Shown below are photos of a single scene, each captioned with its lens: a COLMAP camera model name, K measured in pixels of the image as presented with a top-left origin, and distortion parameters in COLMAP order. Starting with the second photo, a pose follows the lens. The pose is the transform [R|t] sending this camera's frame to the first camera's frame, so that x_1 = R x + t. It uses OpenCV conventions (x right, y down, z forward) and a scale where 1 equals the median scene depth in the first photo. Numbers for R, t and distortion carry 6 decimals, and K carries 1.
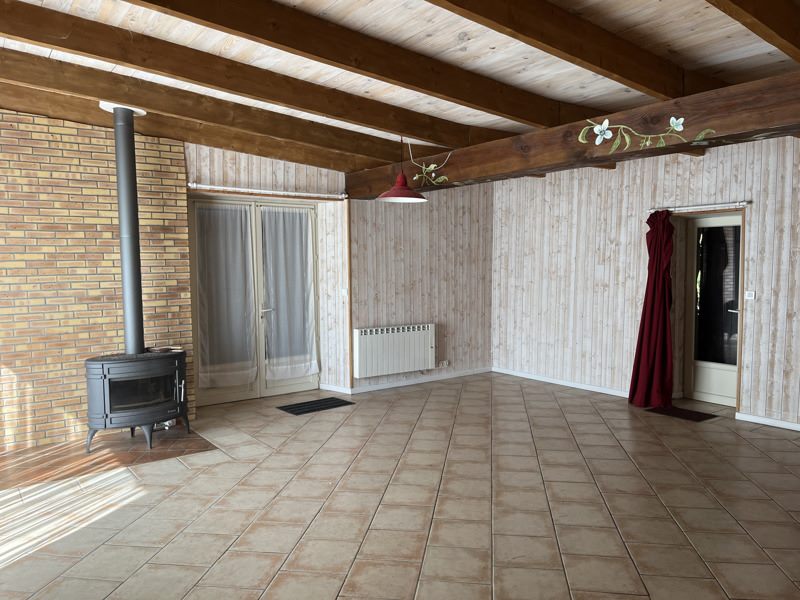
lens RADIAL K [[600.7, 0, 403.5], [0, 600.7, 303.0], [0, 0, 1]] dist [0.013677, -0.002405]
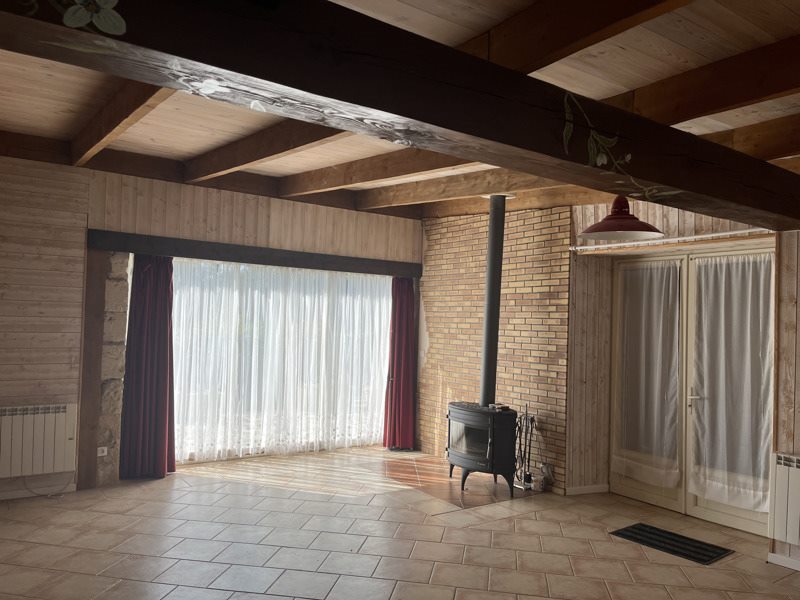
lens RADIAL K [[600.7, 0, 403.5], [0, 600.7, 303.1], [0, 0, 1]] dist [0.013677, -0.002405]
pose [[-0.029613, -0.025501, -0.999236, 0.621206], [-0.097563, 0.994975, -0.022501, -0.061188], [0.994789, 0.096823, -0.031952, 0.773853]]
